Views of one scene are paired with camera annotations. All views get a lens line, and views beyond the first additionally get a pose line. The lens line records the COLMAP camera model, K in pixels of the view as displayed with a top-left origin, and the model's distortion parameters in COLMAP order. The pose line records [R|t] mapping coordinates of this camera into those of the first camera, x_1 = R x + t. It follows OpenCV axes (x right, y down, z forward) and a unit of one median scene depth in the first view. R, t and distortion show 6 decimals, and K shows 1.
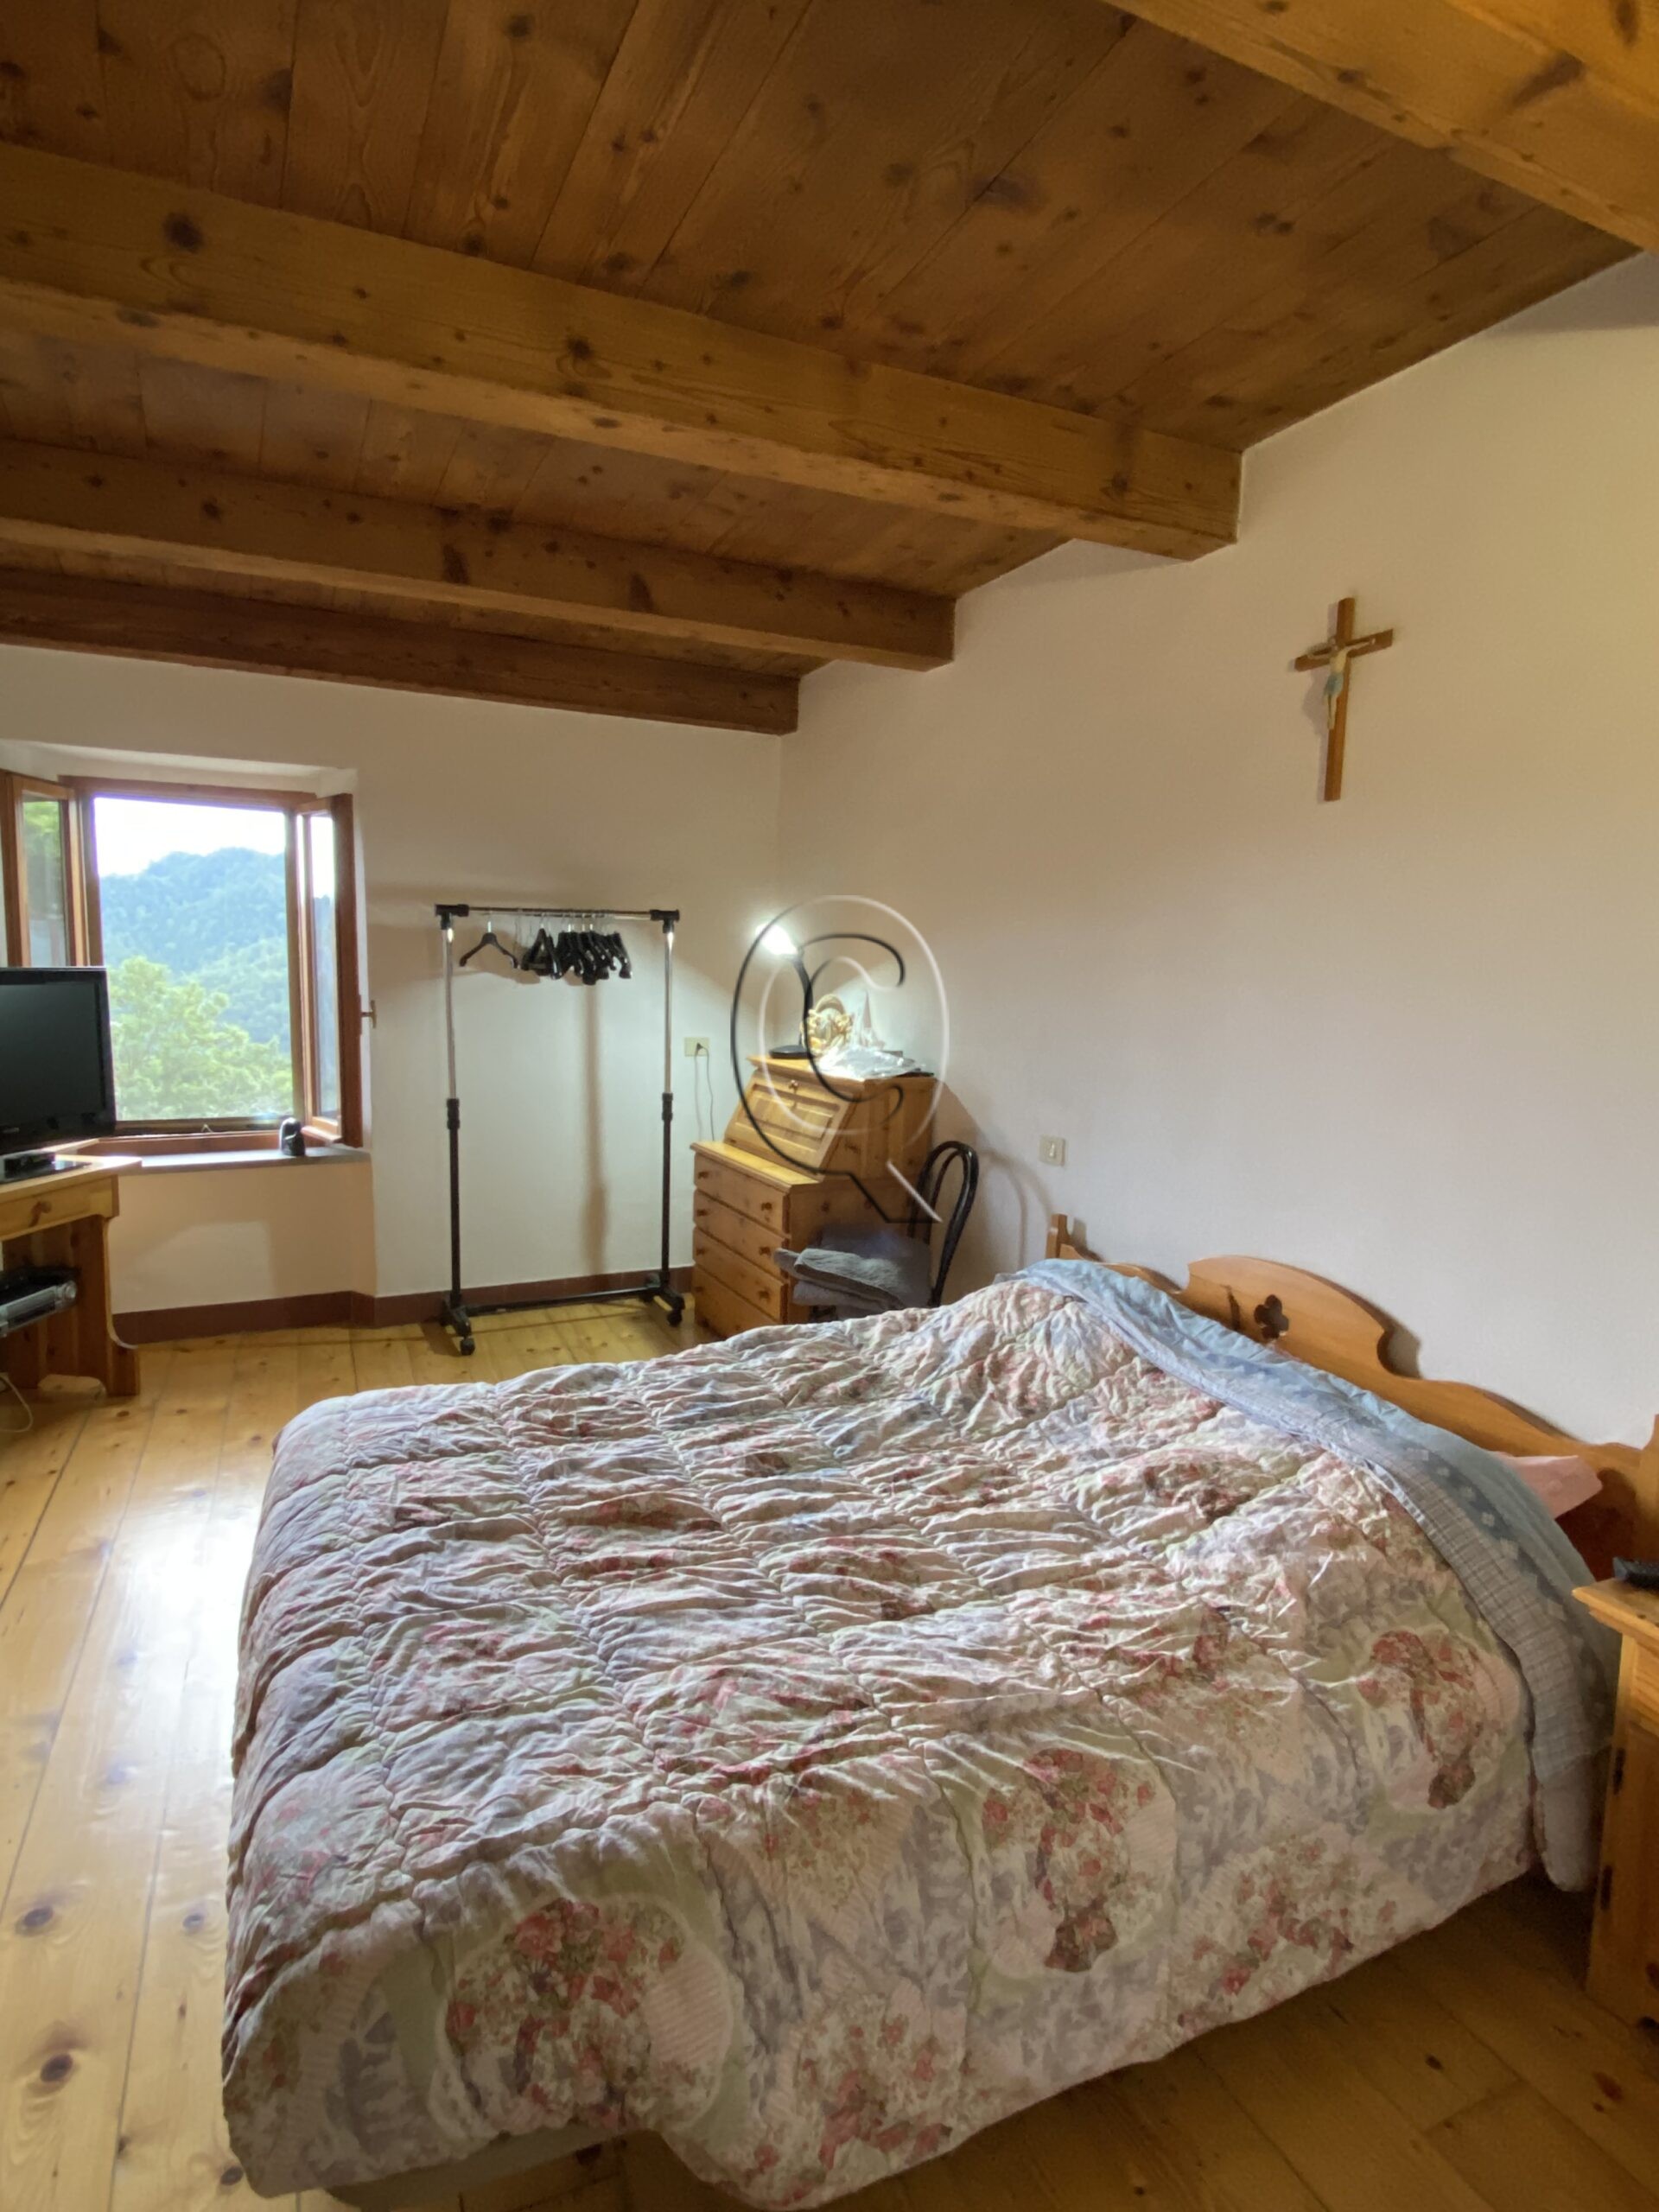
lens RADIAL K [[1146.1, 0, 827.3], [0, 1146.1, 1103.9], [0, 0, 1]] dist [0.085281, -0.065362]
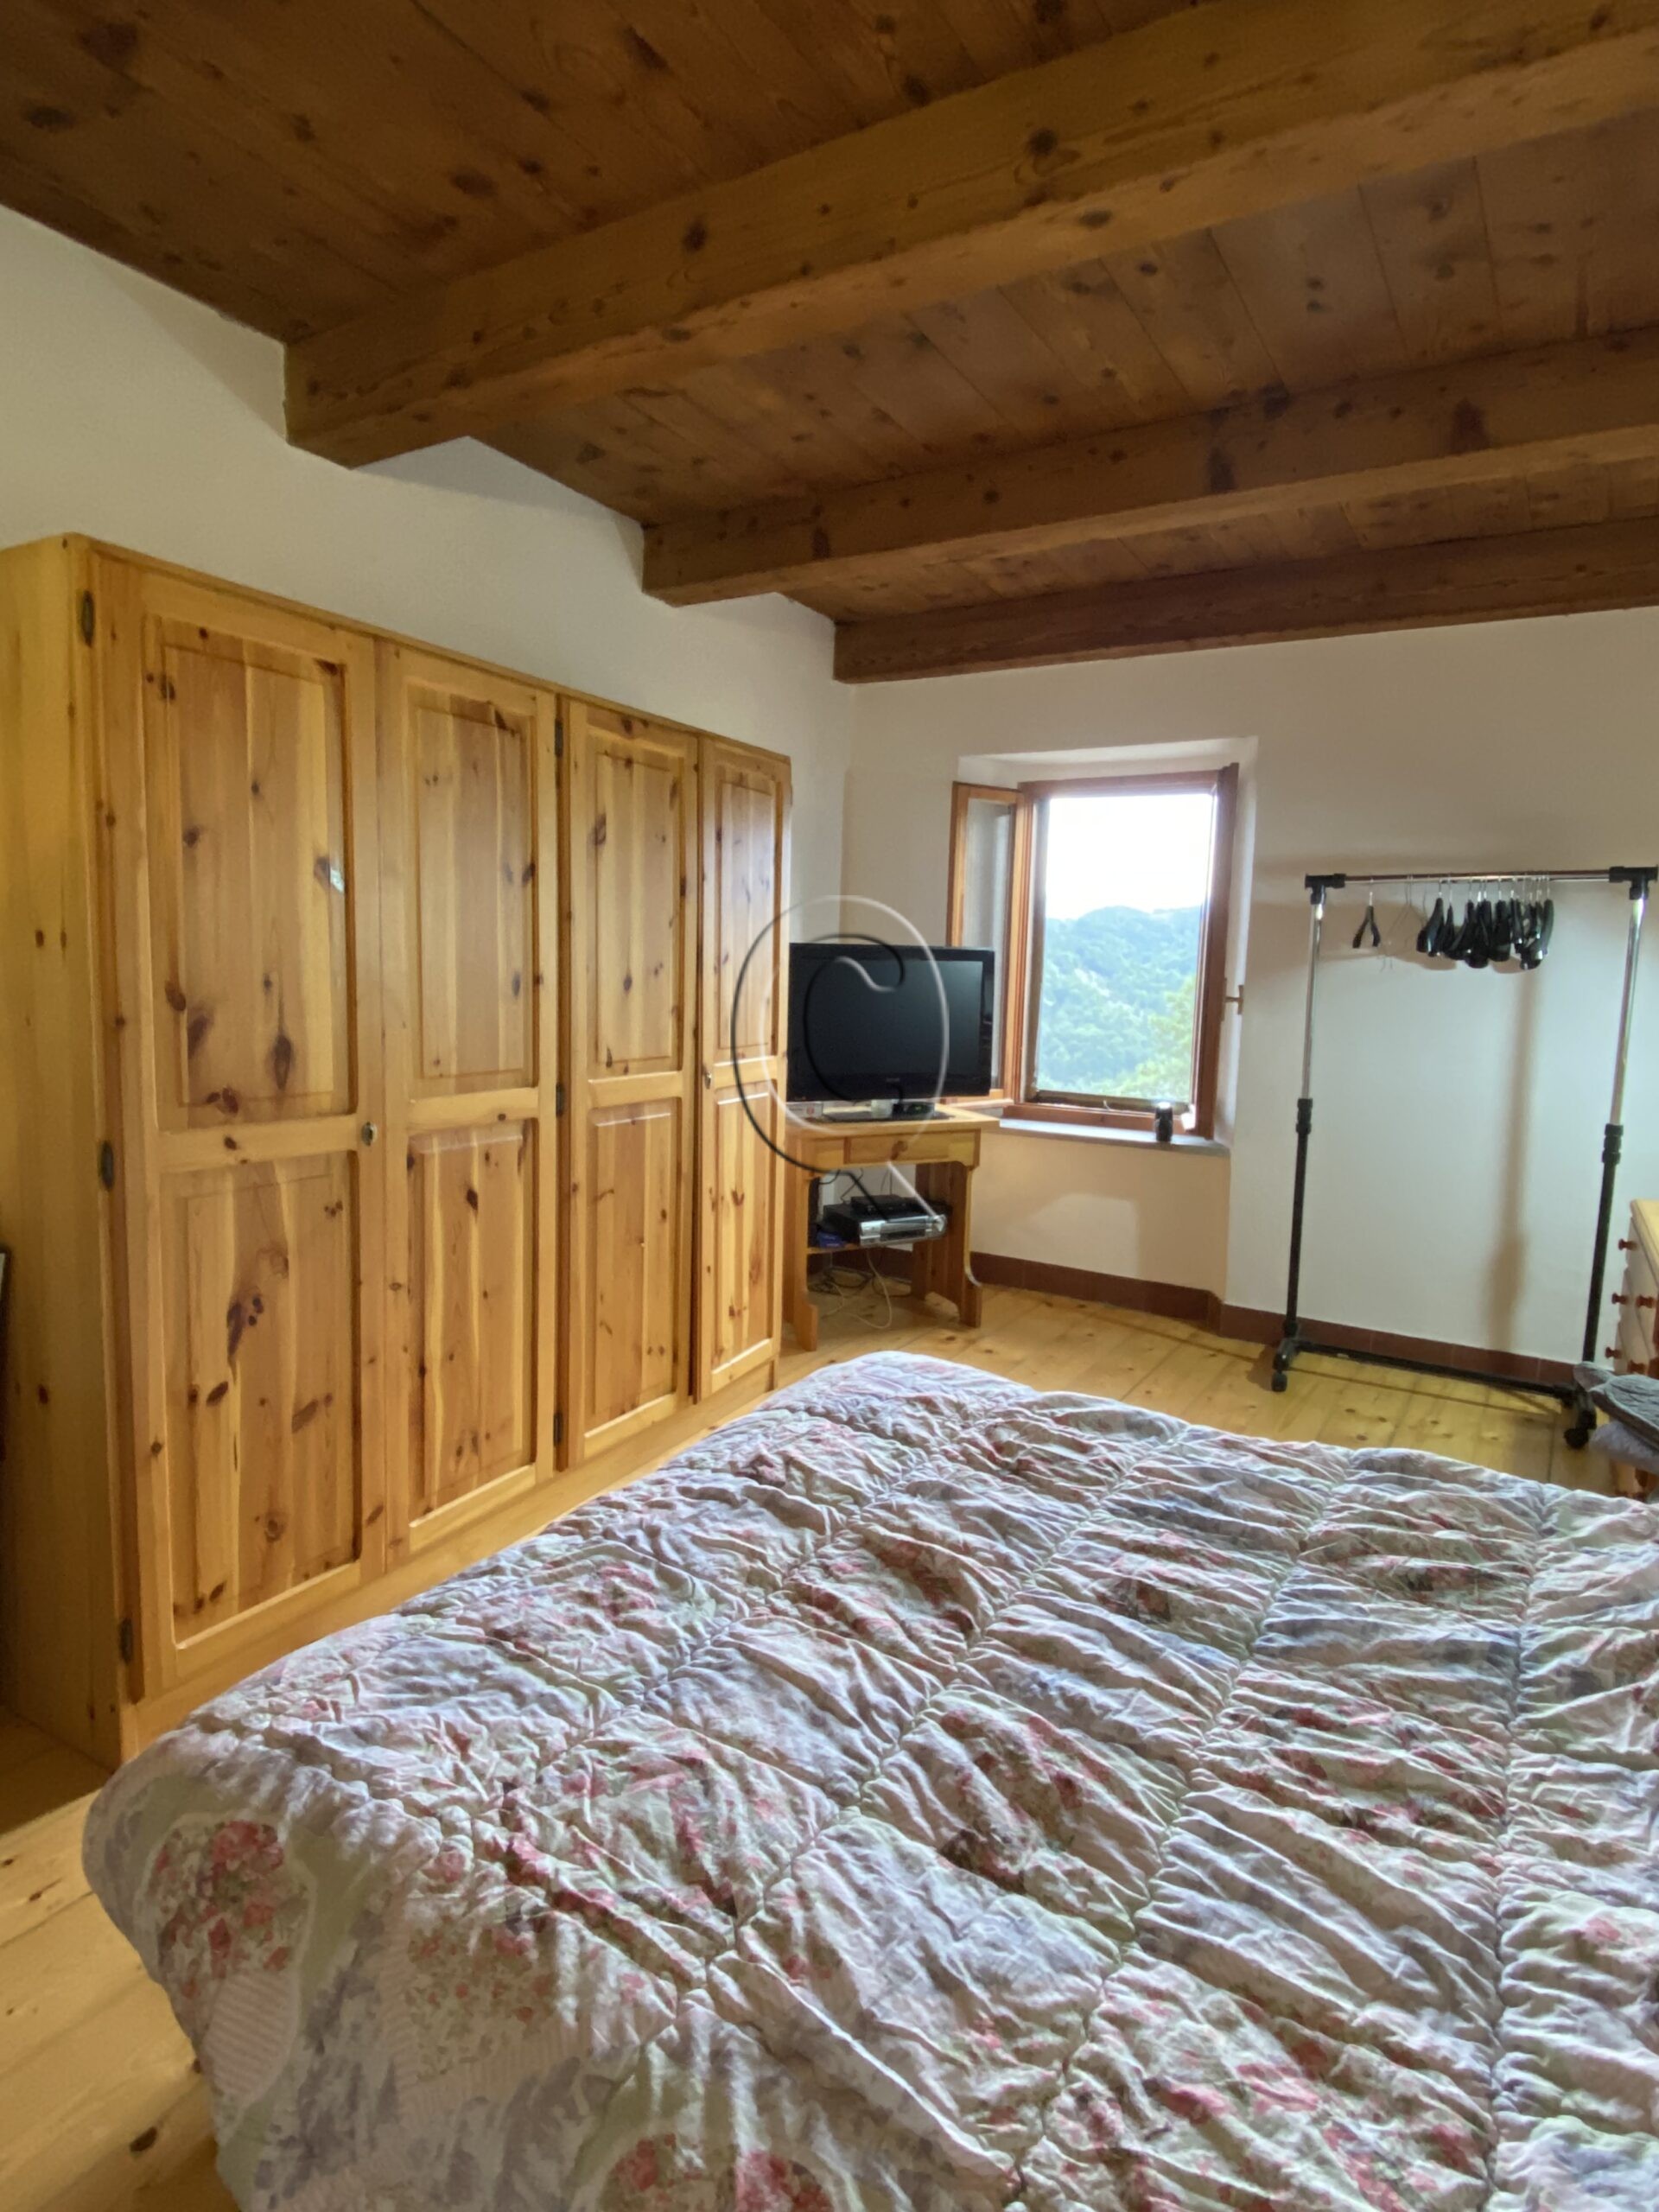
lens RADIAL K [[1170.8, 0, 834.9], [0, 1170.8, 1100.3], [0, 0, 1]] dist [0.045402, -0.036411]
pose [[0.576314, 0.105177, -0.810432, 0.413166], [-0.116839, 0.992100, 0.045667, -0.004815], [0.808833, 0.068371, 0.584050, 0.418467]]
